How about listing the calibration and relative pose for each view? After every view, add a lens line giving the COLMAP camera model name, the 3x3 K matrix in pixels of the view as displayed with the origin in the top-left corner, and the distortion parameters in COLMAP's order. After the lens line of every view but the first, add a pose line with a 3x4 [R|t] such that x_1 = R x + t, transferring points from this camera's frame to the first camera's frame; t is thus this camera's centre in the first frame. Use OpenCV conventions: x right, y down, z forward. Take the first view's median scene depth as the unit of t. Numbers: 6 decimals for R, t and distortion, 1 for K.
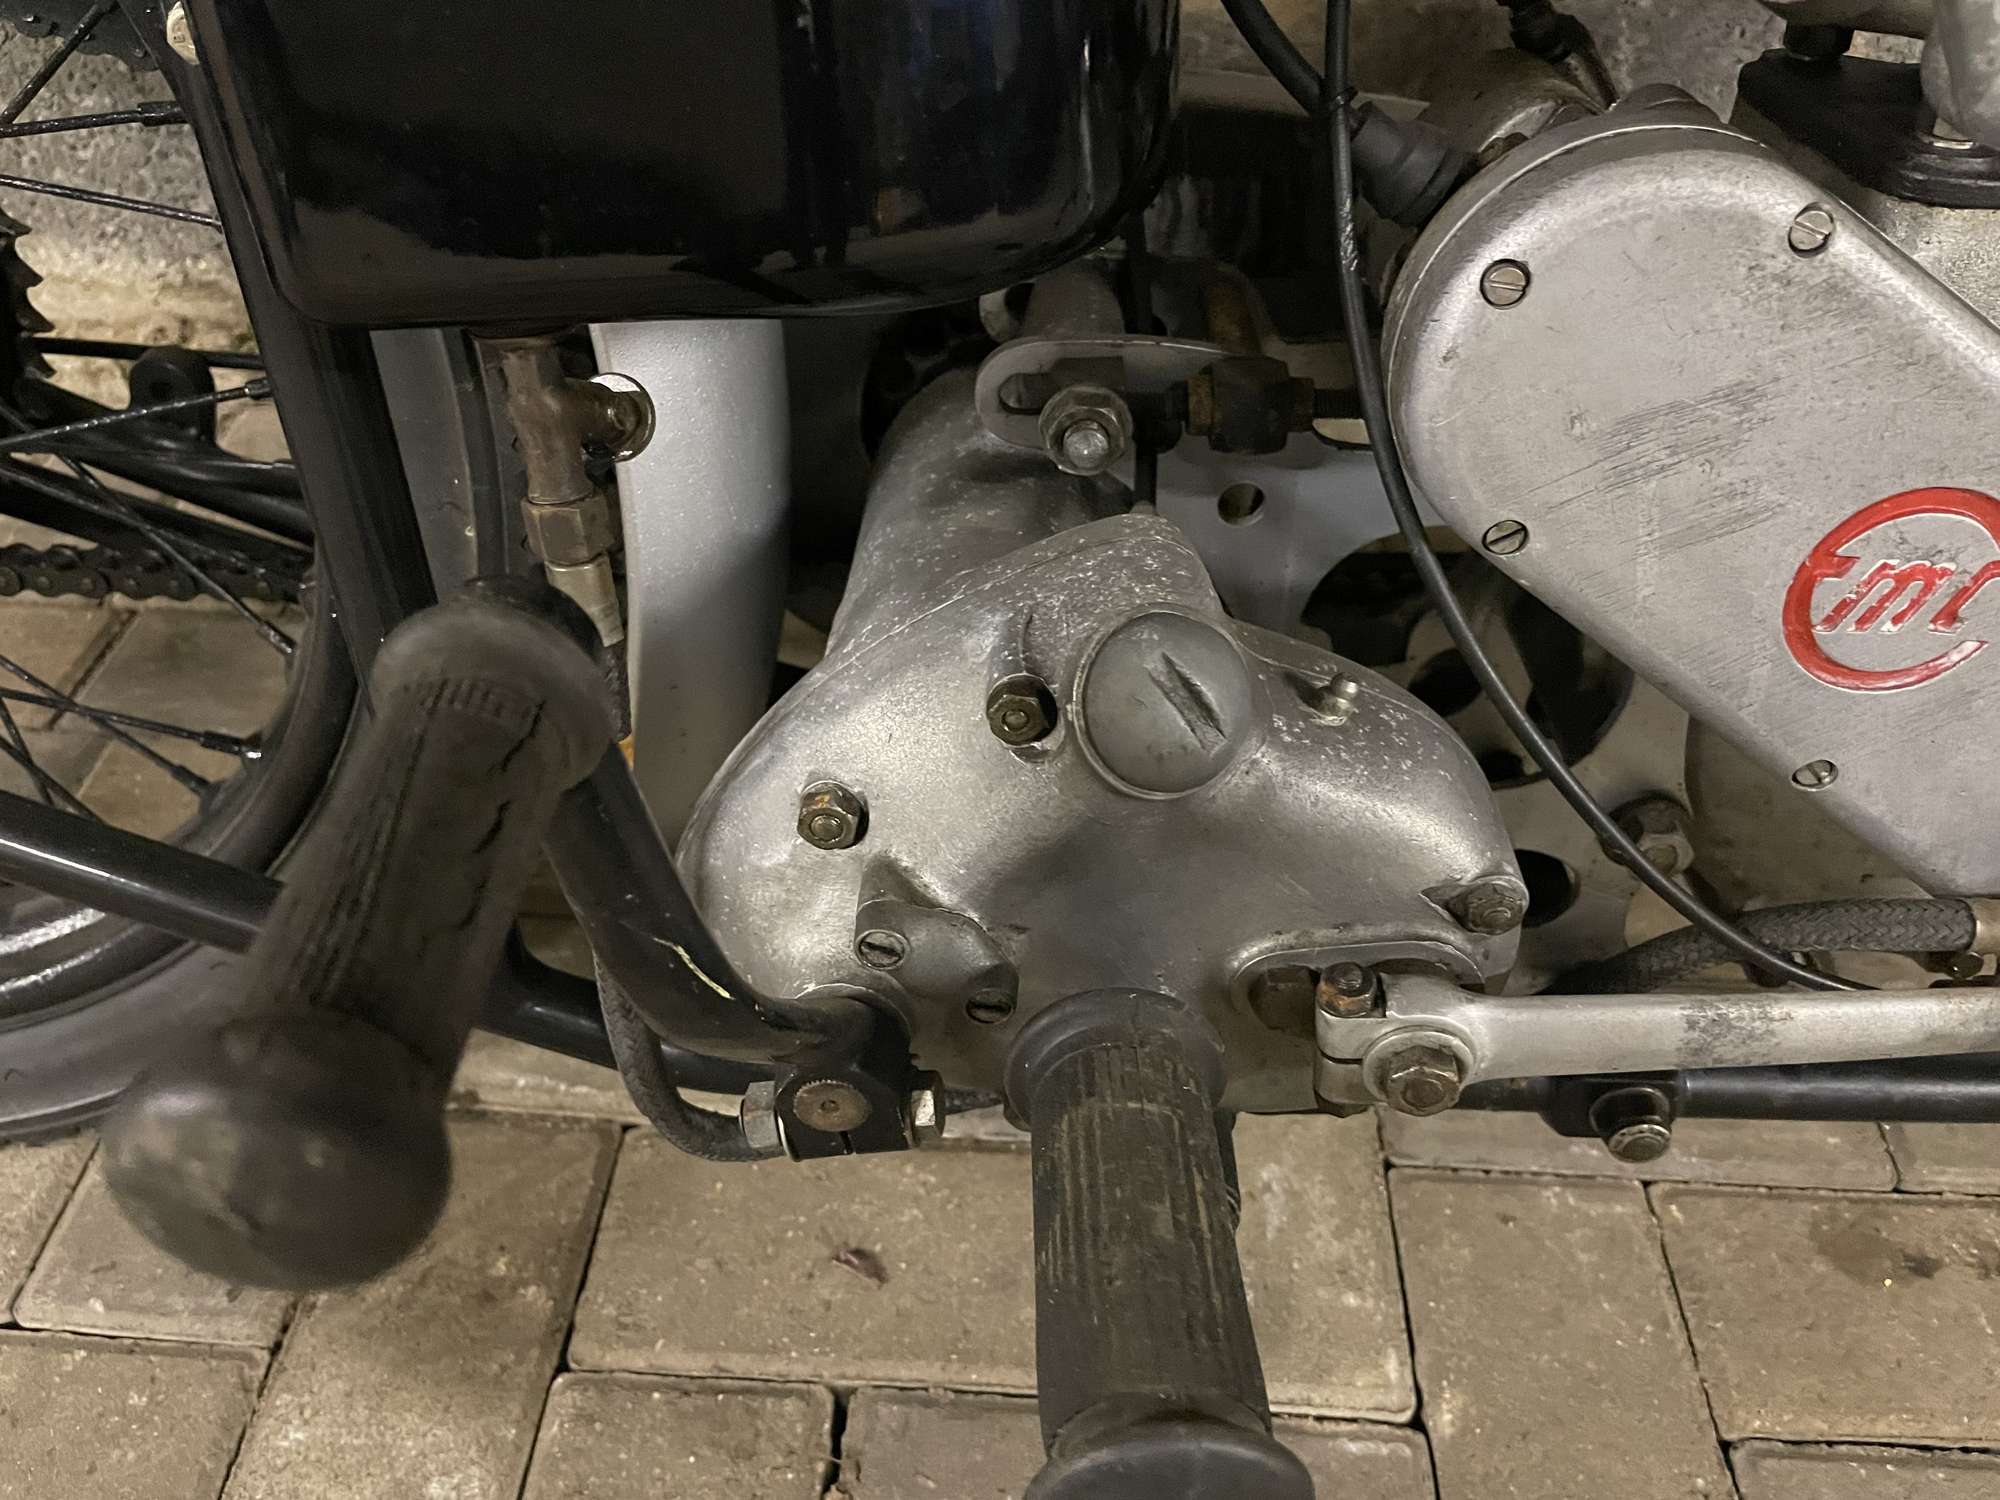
lens RADIAL K [[1528.7, 0, 989.2], [0, 1528.7, 751.7], [0, 0, 1]] dist [0.083333, -0.120966]
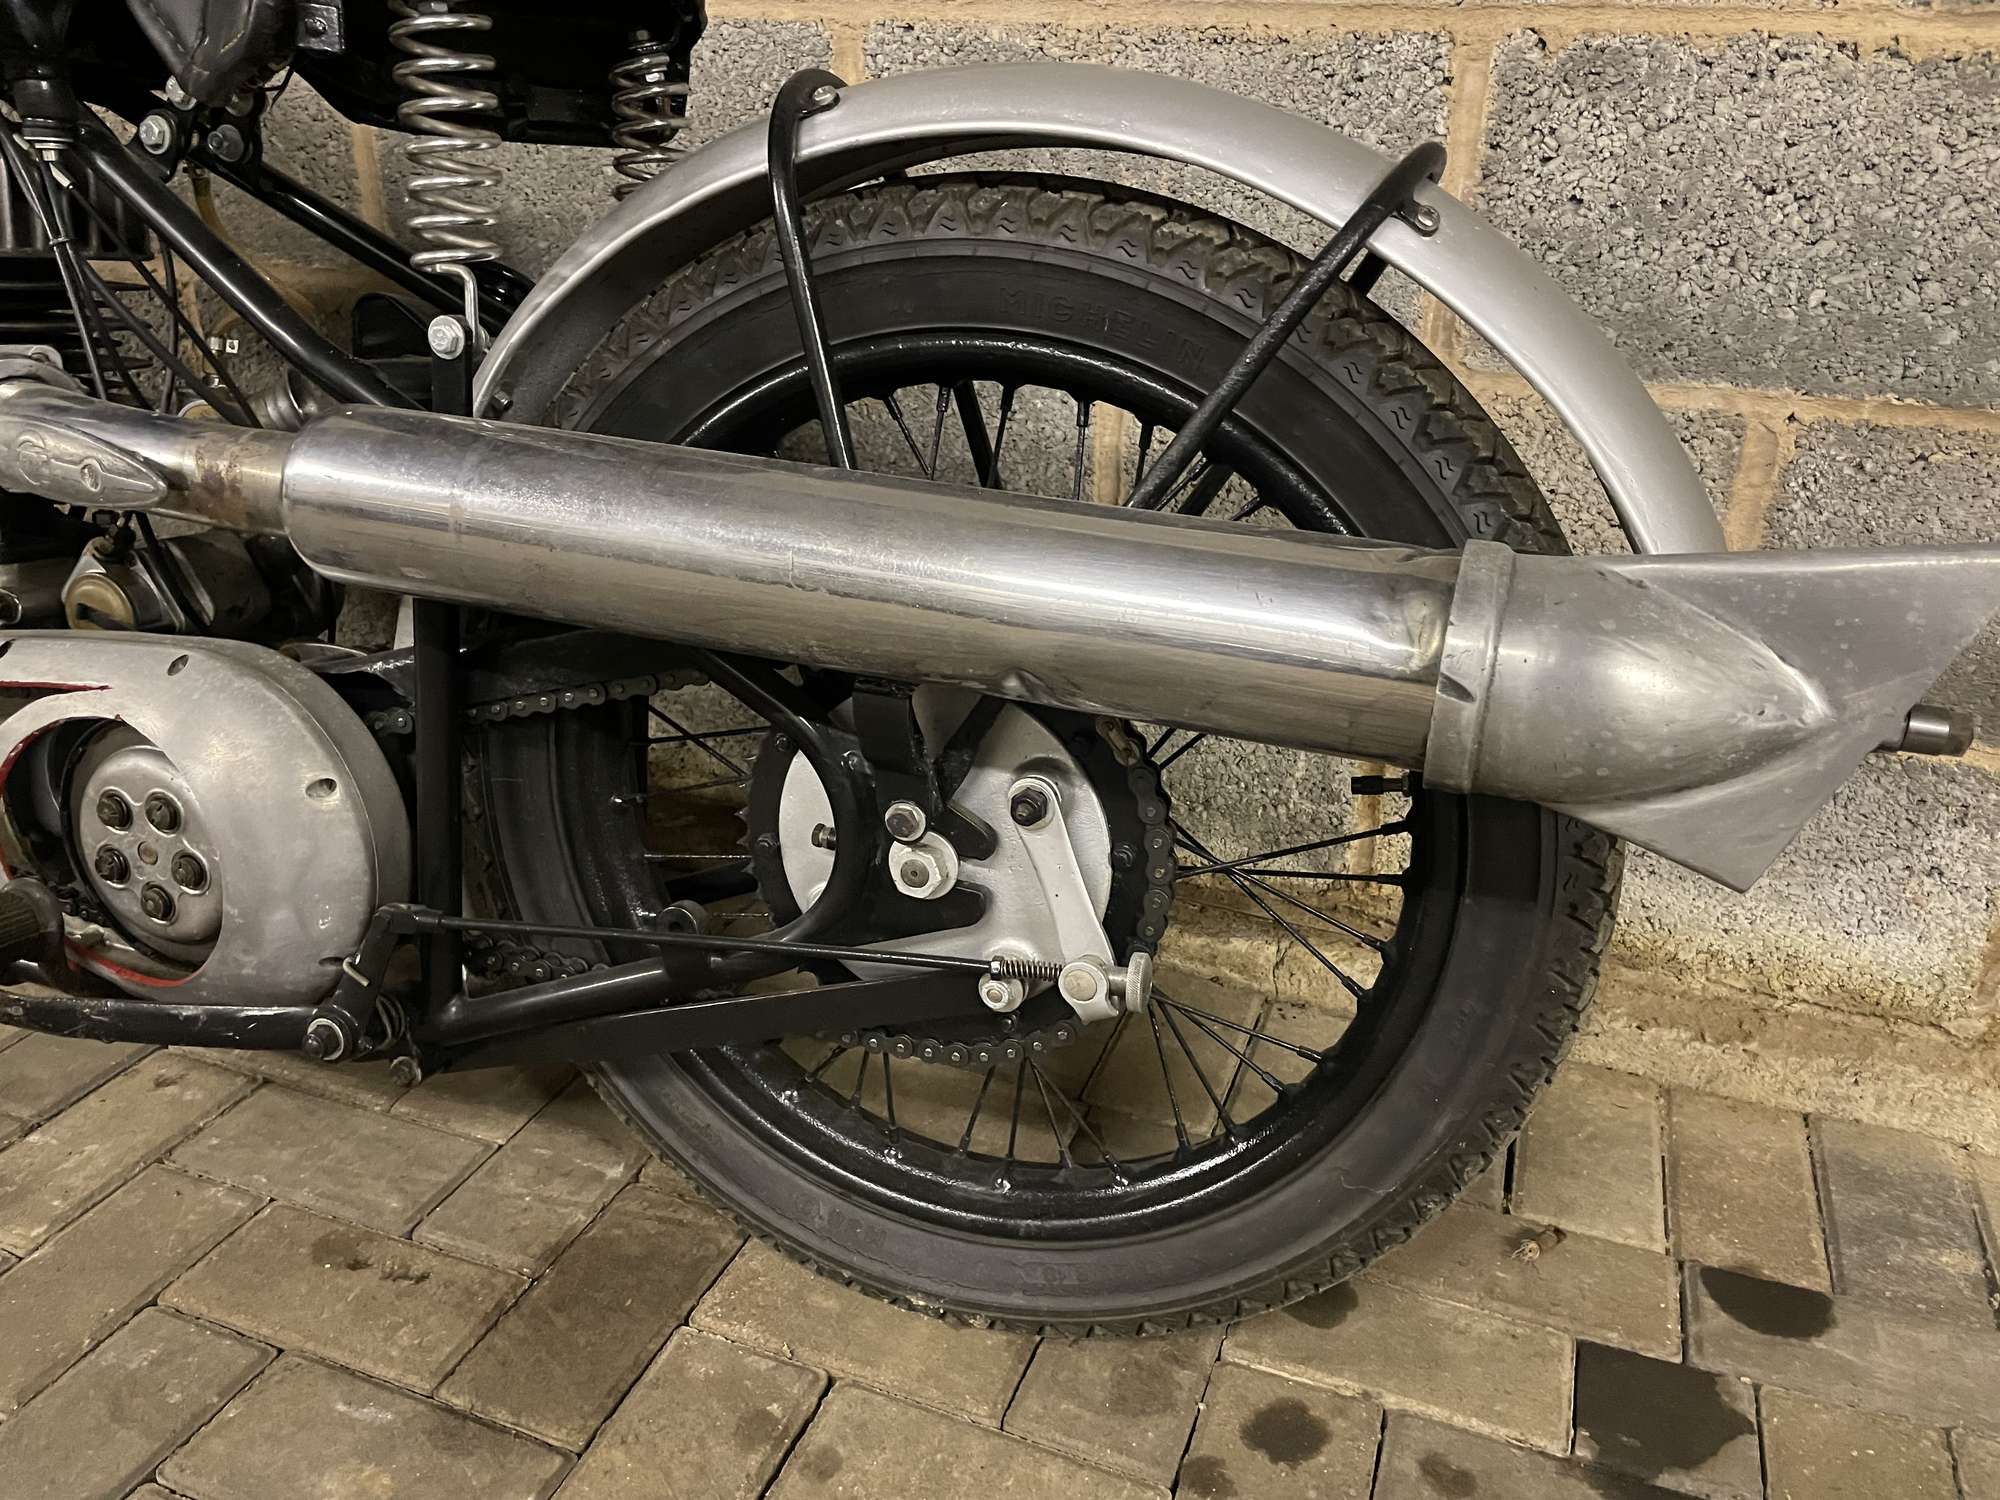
lens RADIAL K [[1528.7, 0, 1022.5], [0, 1528.7, 764.6], [0, 0, 1]] dist [0.083333, -0.120966]
pose [[0.958226, 0.137039, -0.251043, 2.700634], [-0.215963, 0.922146, -0.320947, 0.360364], [0.187516, 0.361756, 0.913220, -0.950255]]
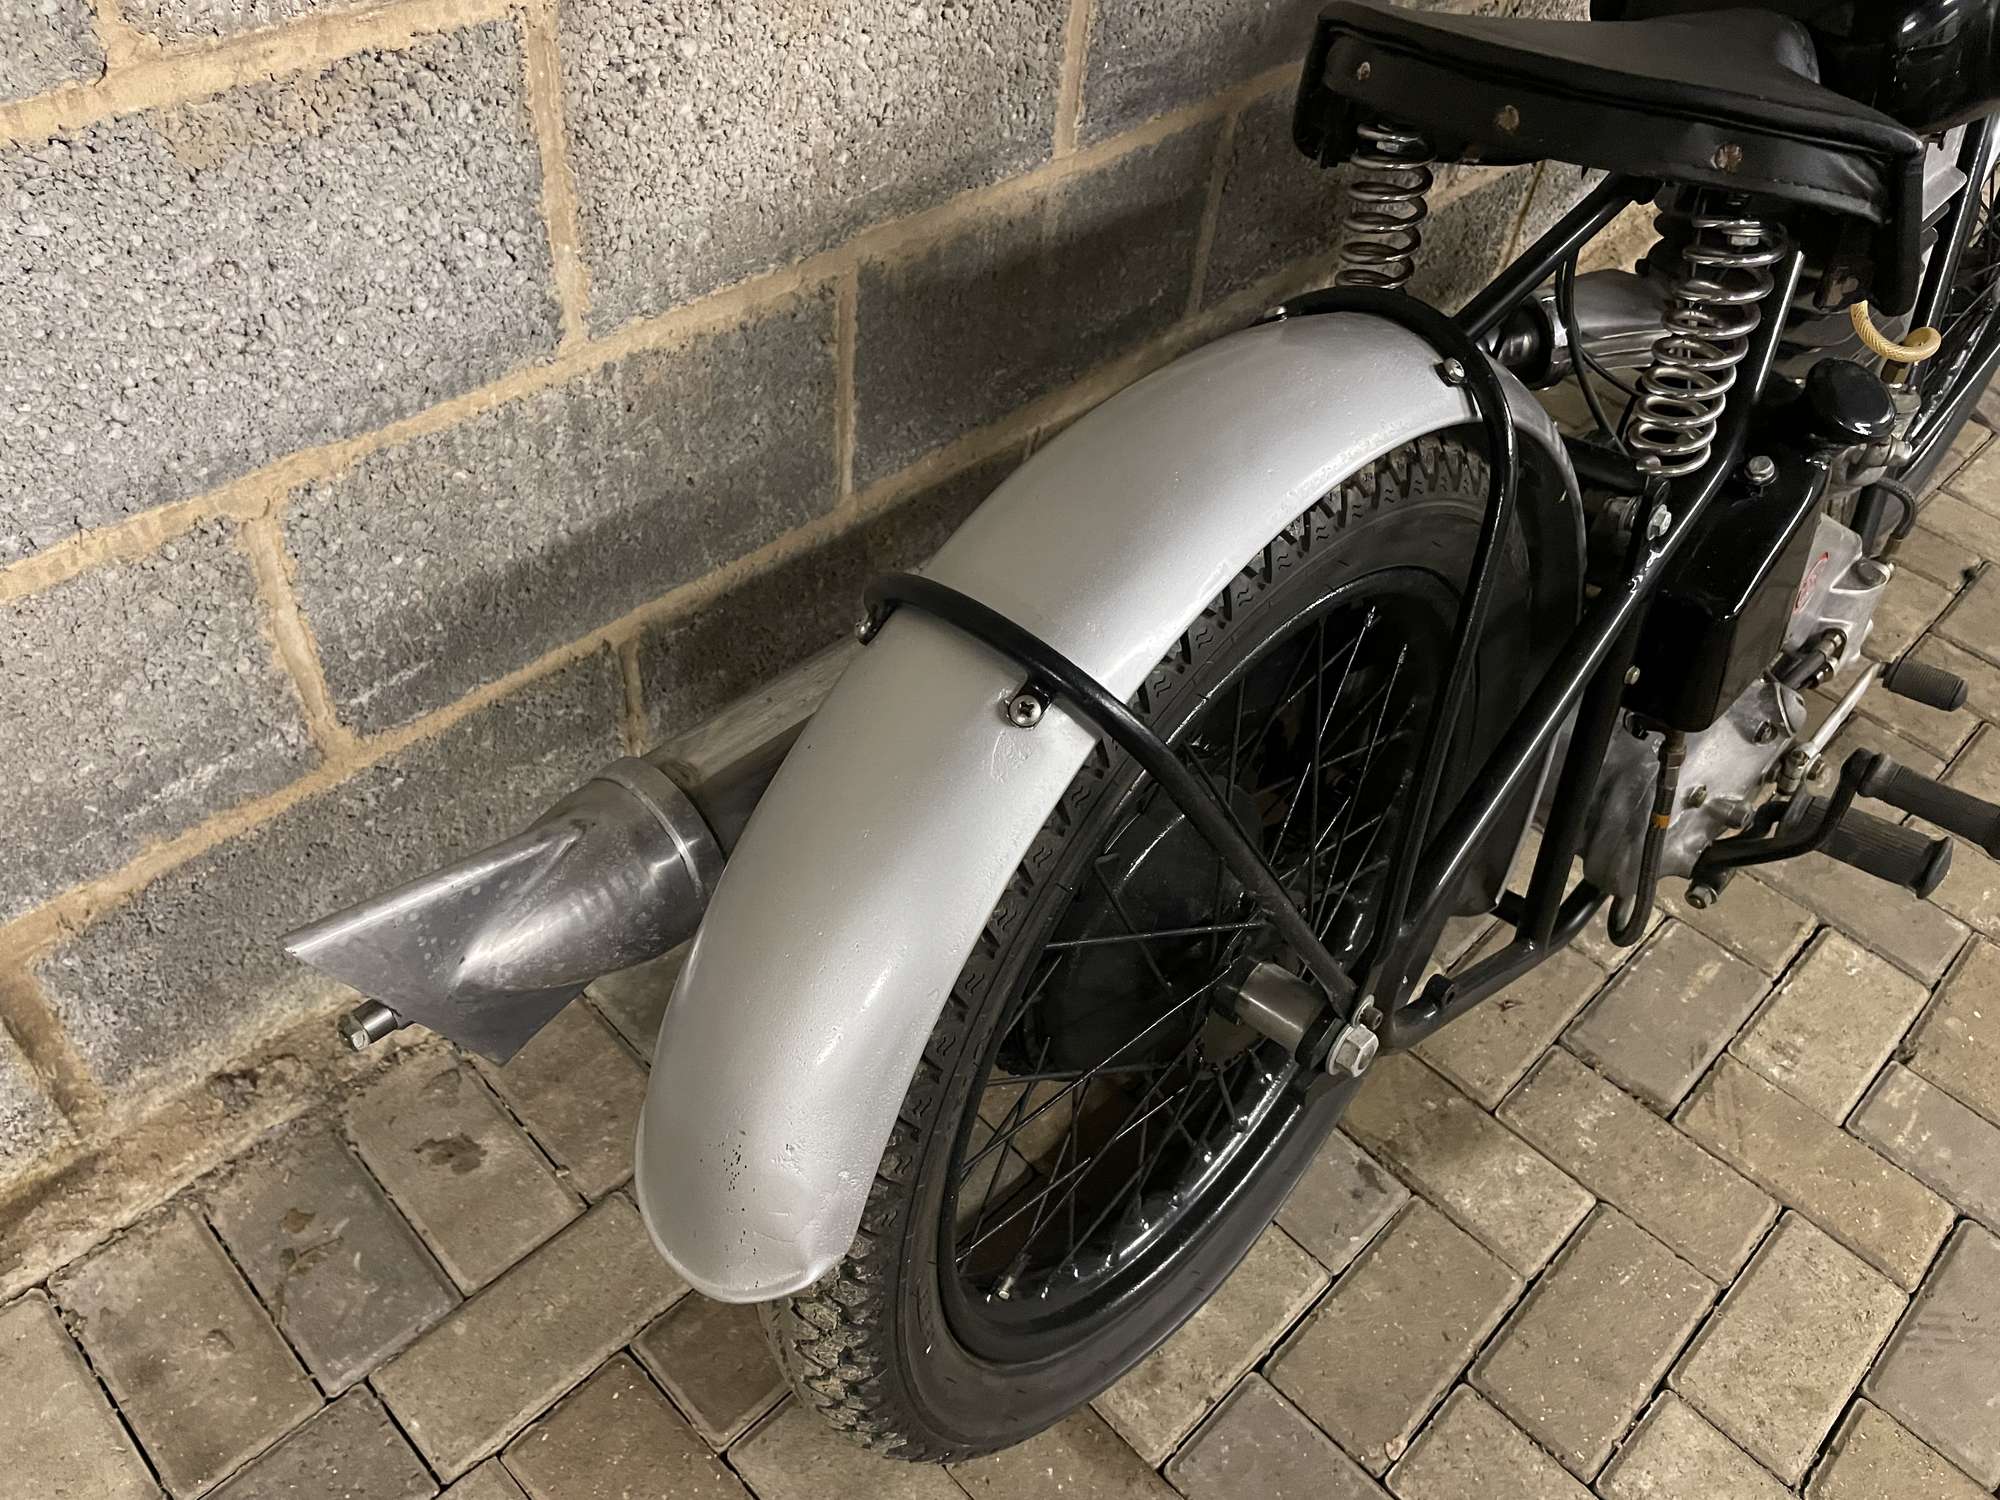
lens RADIAL K [[1528.7, 0, 980.2], [0, 1528.7, 758.8], [0, 0, 1]] dist [0.083333, -0.120966]
pose [[0.663414, -0.504326, 0.552754, -2.756561], [0.466030, 0.856444, 0.222080, -1.395068], [-0.585403, 0.110269, 0.803208, -0.670819]]
